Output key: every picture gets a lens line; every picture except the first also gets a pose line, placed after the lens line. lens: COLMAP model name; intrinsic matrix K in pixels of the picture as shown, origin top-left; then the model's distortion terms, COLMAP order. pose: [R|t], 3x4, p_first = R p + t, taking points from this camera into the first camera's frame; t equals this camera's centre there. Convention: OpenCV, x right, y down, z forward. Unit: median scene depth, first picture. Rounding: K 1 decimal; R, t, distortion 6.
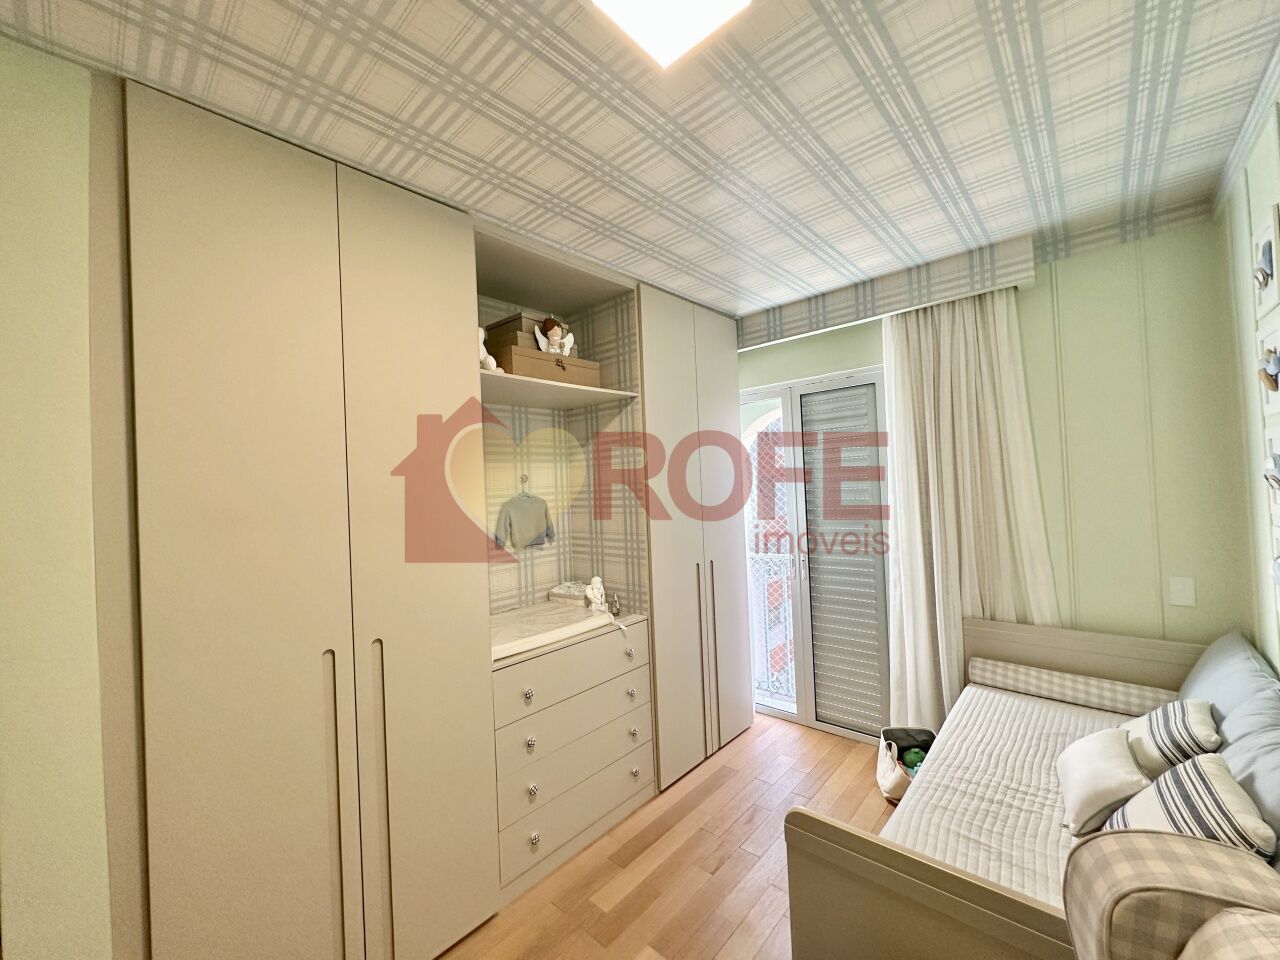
lens RADIAL K [[513.0, 0, 642.3], [0, 513.0, 478.5], [0, 0, 1]] dist [-0.002294, 0.000483]
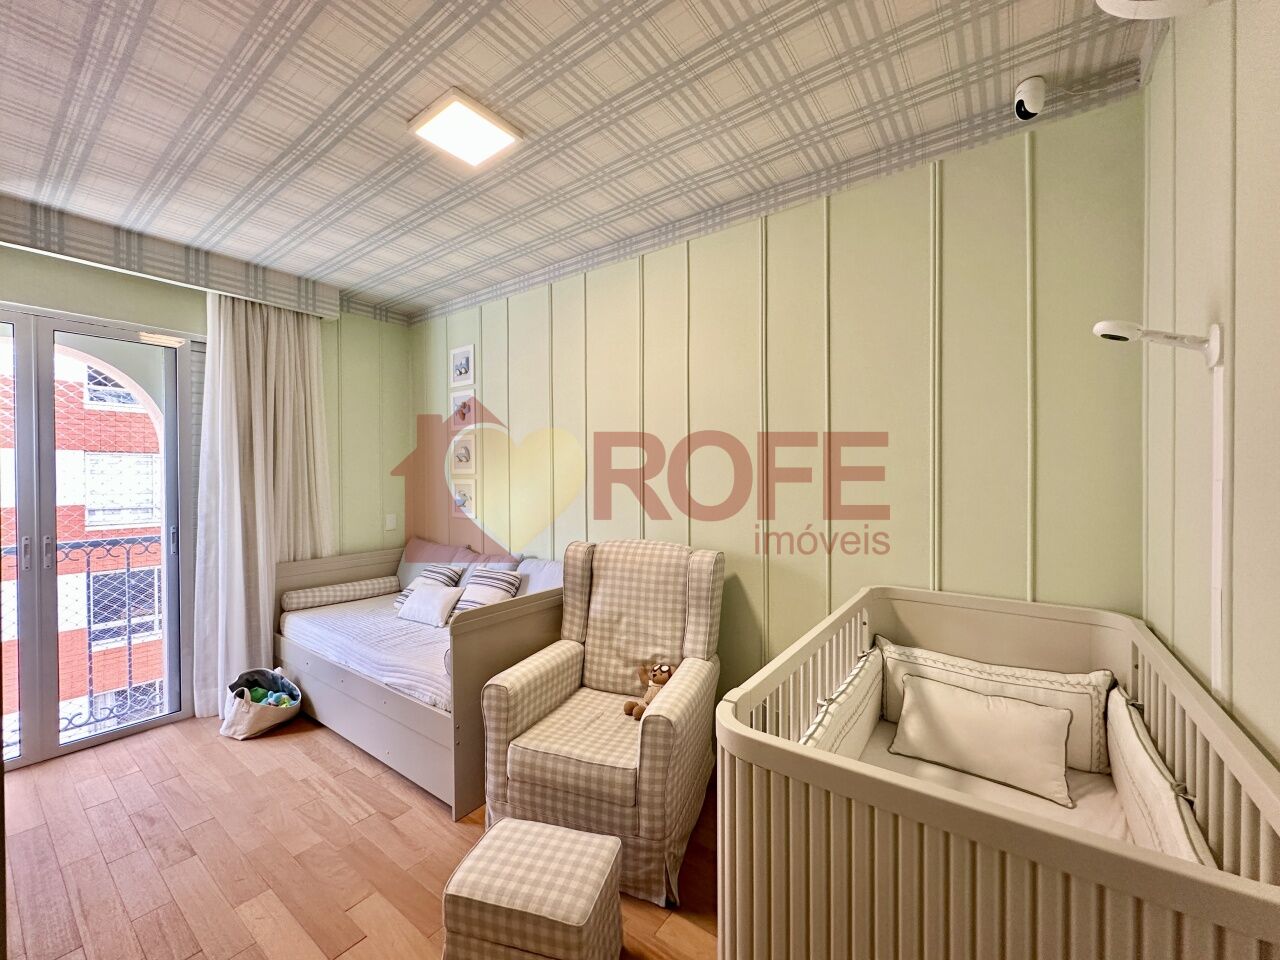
lens RADIAL K [[513.0, 0, 642.3], [0, 513.0, 478.5], [0, 0, 1]] dist [-0.002294, 0.000483]
pose [[-0.102016, 0.038125, 0.994052, -1.135711], [-0.008553, 0.999195, -0.039200, 0.174072], [-0.994746, -0.012501, -0.101607, 0.403402]]
